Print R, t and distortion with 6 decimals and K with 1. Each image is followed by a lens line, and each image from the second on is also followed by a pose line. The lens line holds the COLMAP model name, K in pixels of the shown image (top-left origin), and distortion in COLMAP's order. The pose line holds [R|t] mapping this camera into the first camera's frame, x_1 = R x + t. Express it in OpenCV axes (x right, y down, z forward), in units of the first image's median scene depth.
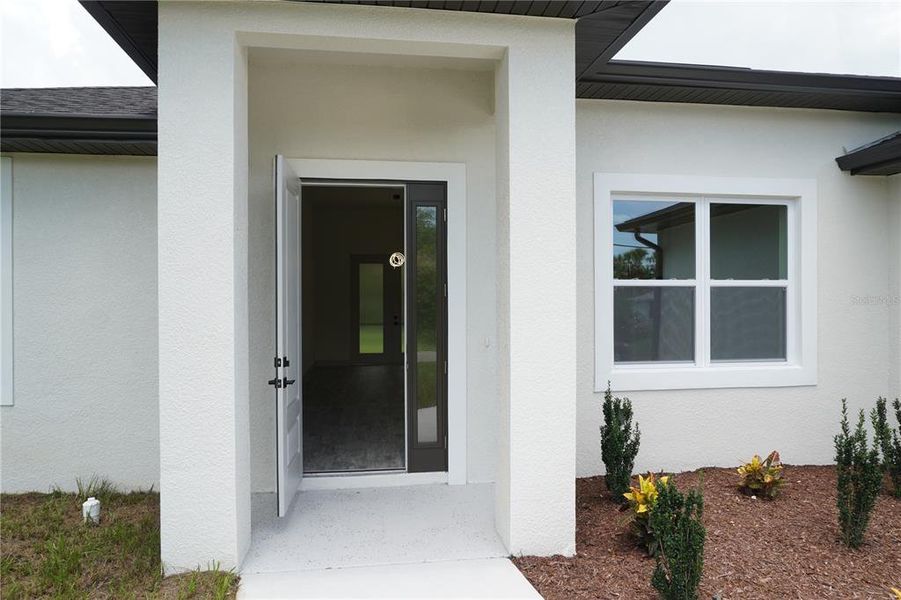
lens RADIAL K [[618.3, 0, 453.7], [0, 618.3, 299.2], [0, 0, 1]] dist [-0.004489, -0.000725]
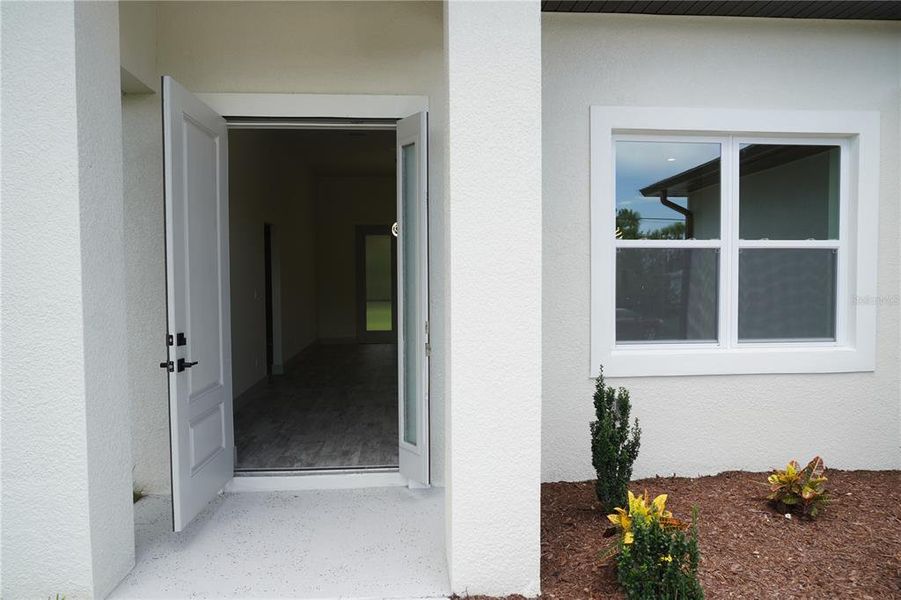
lens RADIAL K [[590.0, 0, 469.0], [0, 590.0, 301.1], [0, 0, 1]] dist [-0.005623, -0.000134]
pose [[0.997736, -0.000222, -0.067249, 0.132732], [0.002534, 0.999409, 0.034295, 0.023979], [0.067202, -0.034388, 0.997147, 0.239060]]
